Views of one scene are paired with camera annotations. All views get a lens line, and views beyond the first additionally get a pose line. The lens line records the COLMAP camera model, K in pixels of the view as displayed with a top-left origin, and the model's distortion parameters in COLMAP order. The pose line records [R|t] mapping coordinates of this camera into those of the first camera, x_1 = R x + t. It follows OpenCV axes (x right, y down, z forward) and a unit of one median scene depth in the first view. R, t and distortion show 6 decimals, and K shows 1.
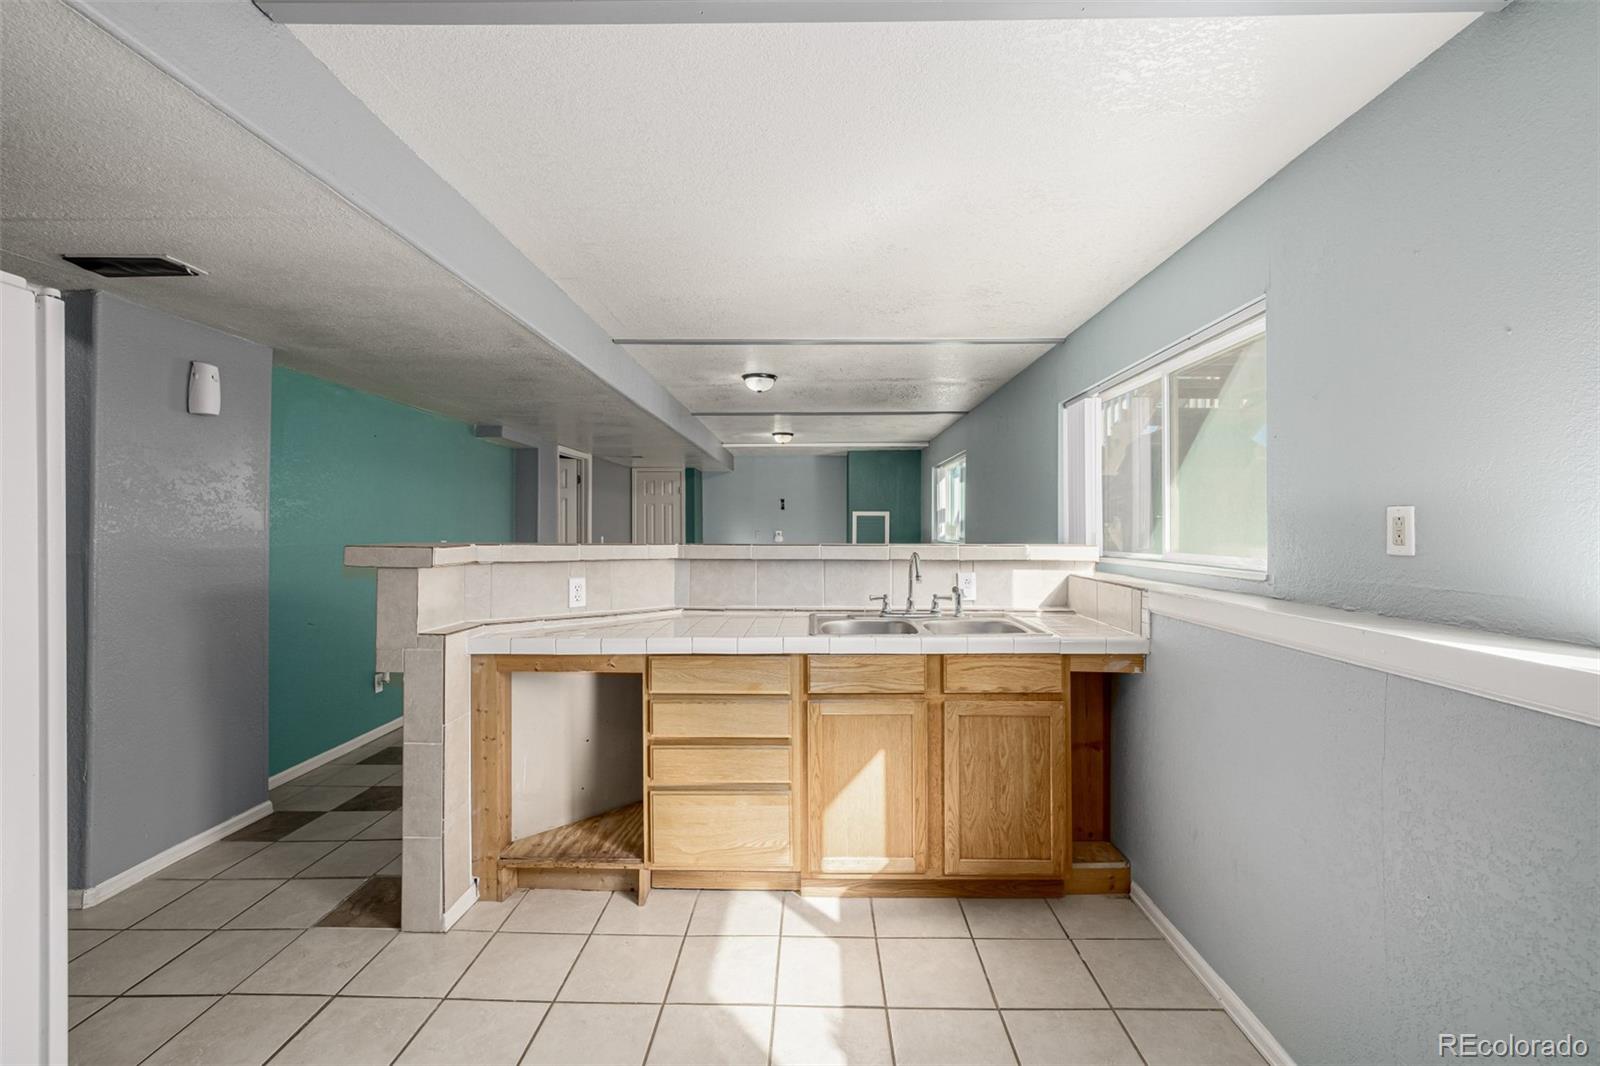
lens RADIAL K [[670.3, 0, 805.4], [0, 670.3, 530.1], [0, 0, 1]] dist [-0.001948, -0.000588]
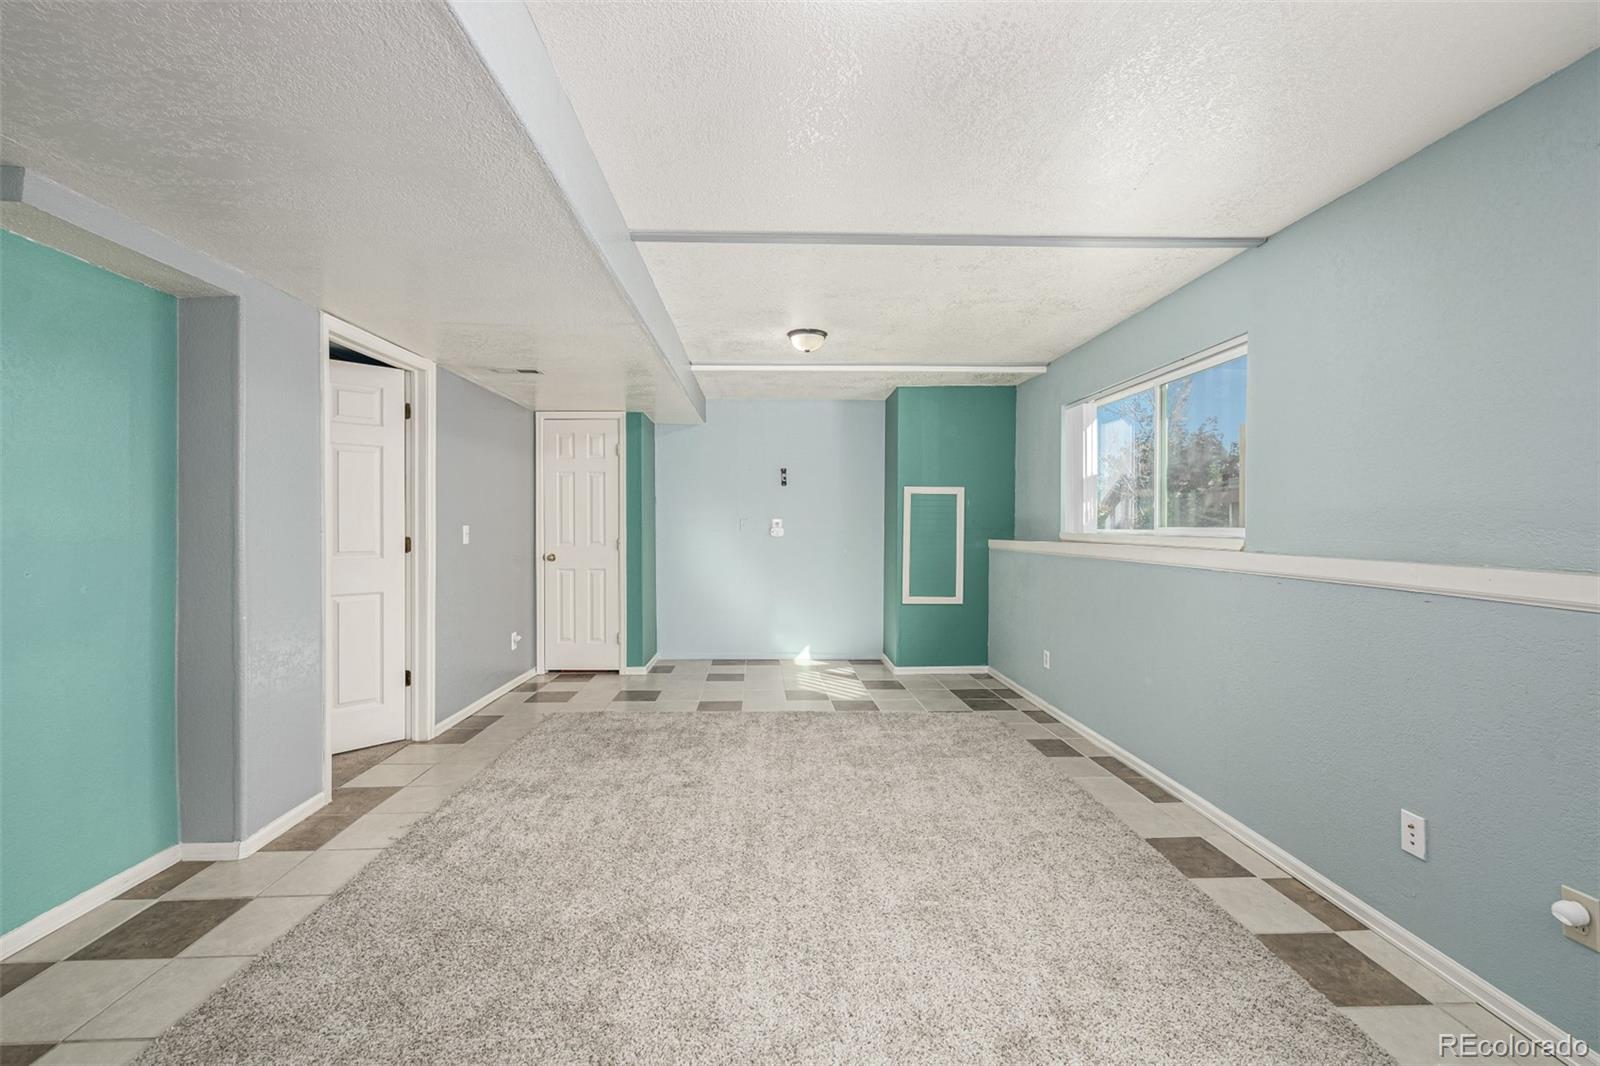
lens RADIAL K [[670.3, 0, 794.8], [0, 670.3, 532.3], [0, 0, 1]] dist [-0.001948, -0.000588]
pose [[0.998655, 0.004361, 0.051657, -0.059967], [-0.004767, 0.999959, 0.007739, 0.009353], [-0.051621, -0.007975, 0.998635, 0.398408]]
